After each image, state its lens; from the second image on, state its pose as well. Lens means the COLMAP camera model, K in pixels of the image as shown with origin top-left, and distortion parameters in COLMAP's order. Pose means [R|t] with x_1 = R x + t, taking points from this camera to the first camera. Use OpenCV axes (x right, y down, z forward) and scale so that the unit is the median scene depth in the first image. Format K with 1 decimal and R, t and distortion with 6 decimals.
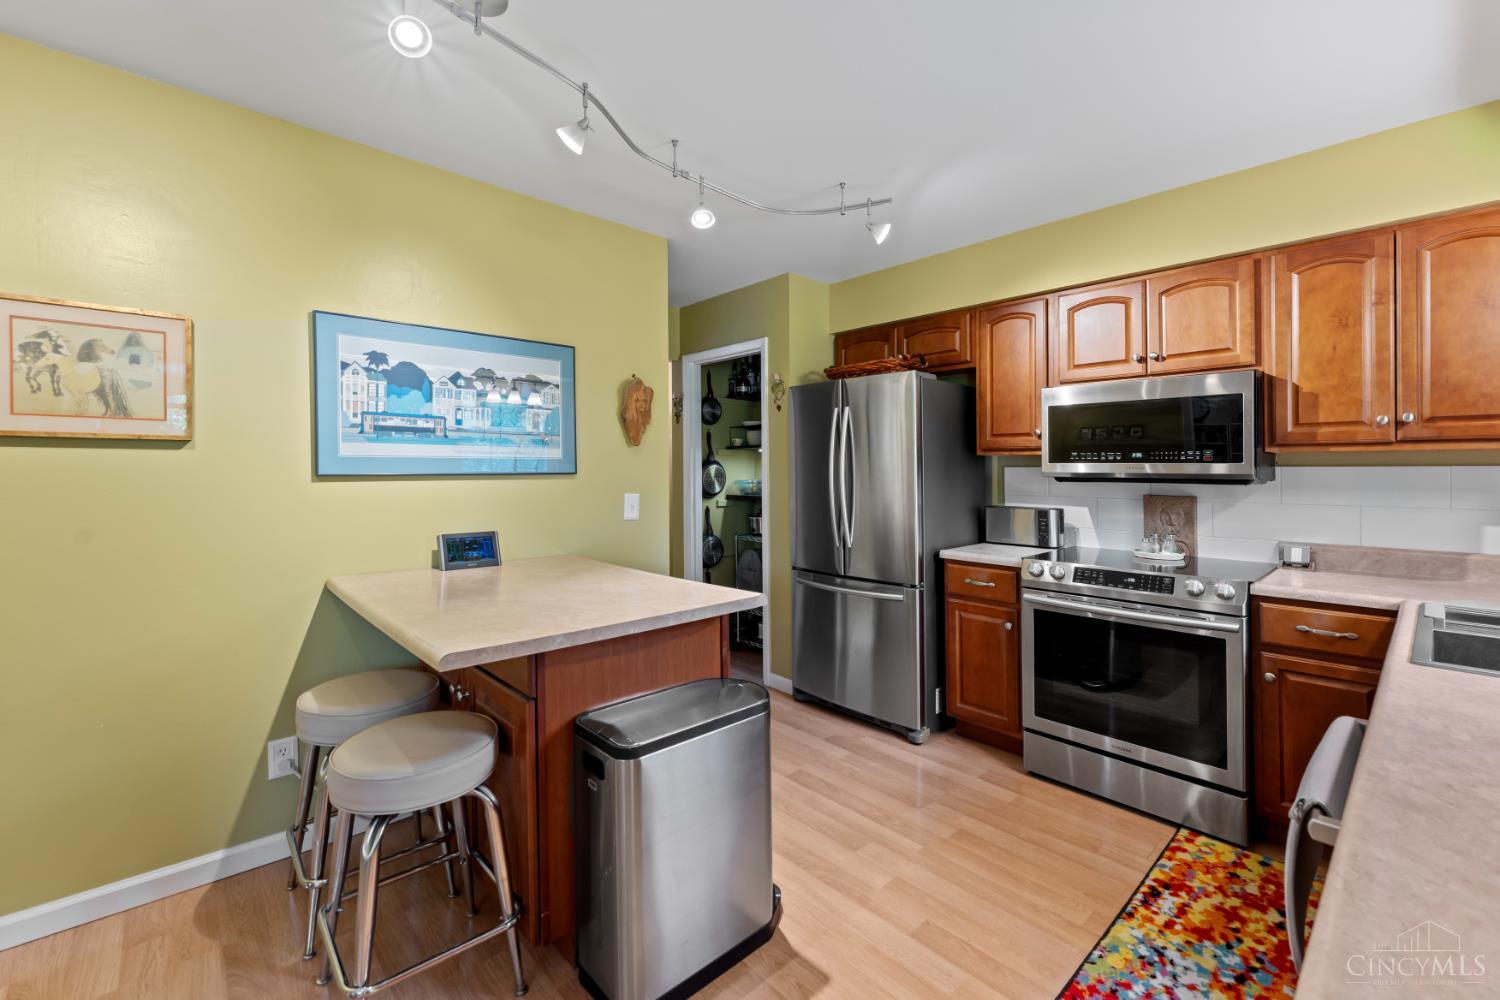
lens RADIAL K [[632.0, 0, 743.8], [0, 632.0, 461.3], [0, 0, 1]] dist [-0.000797, 0.000218]
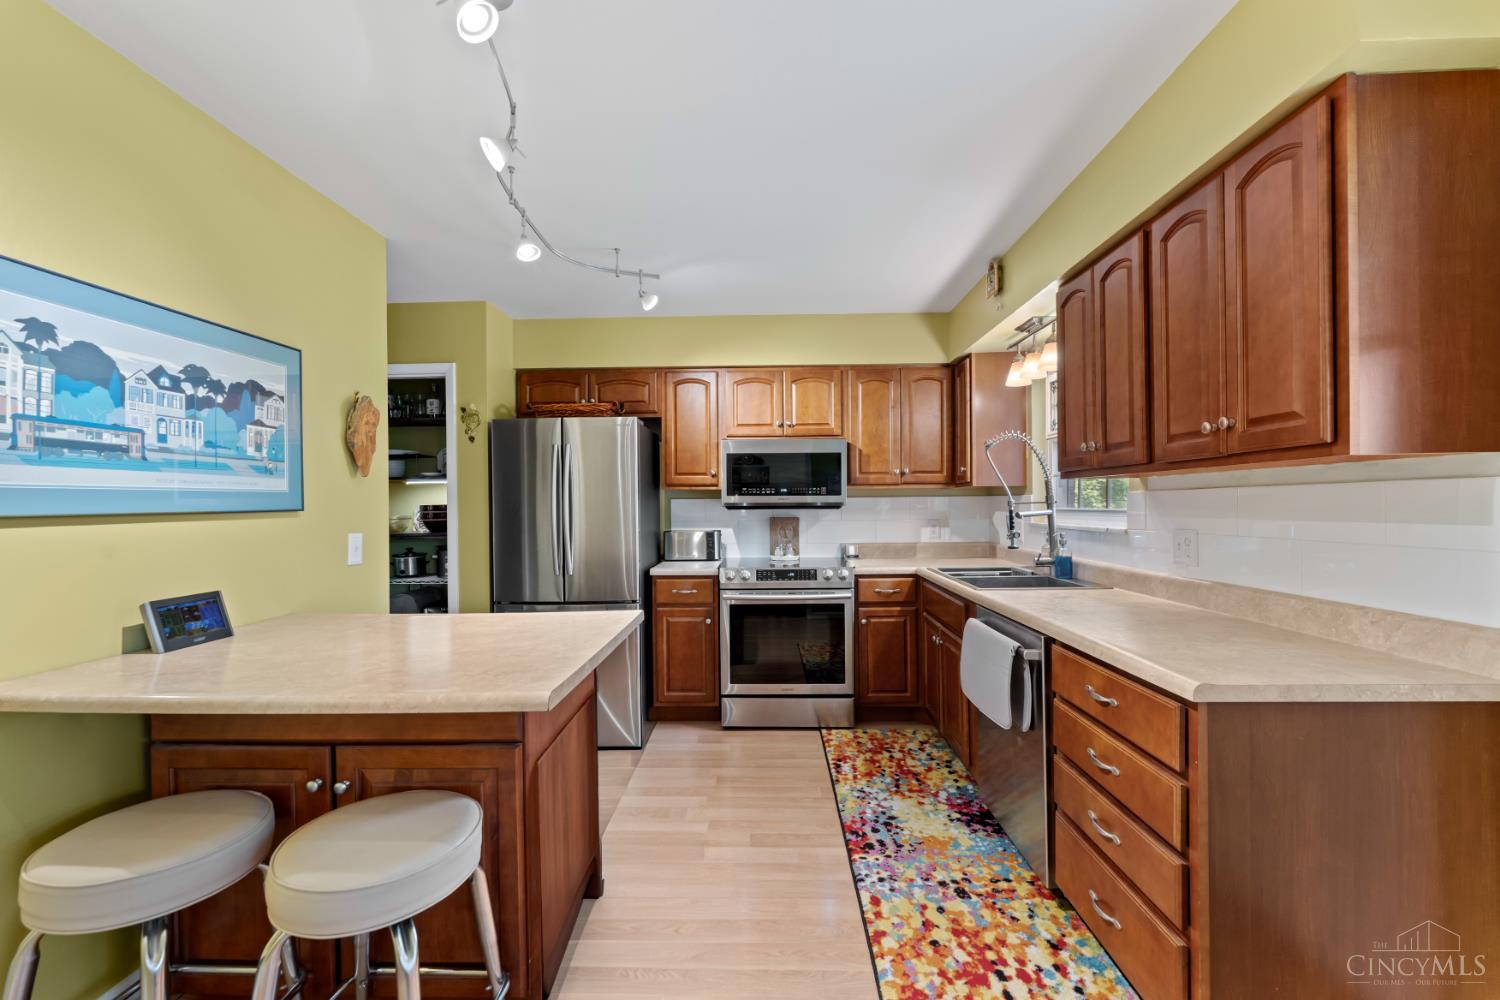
lens RADIAL K [[606.5, 0, 763.7], [0, 606.5, 501.0], [0, 0, 1]] dist [-0.001842, -0.000228]
pose [[0.694866, -0.008142, 0.719093, -0.425185], [0.001168, 0.999947, 0.010193, 0.000526], [-0.719139, -0.006243, 0.694839, 0.056544]]
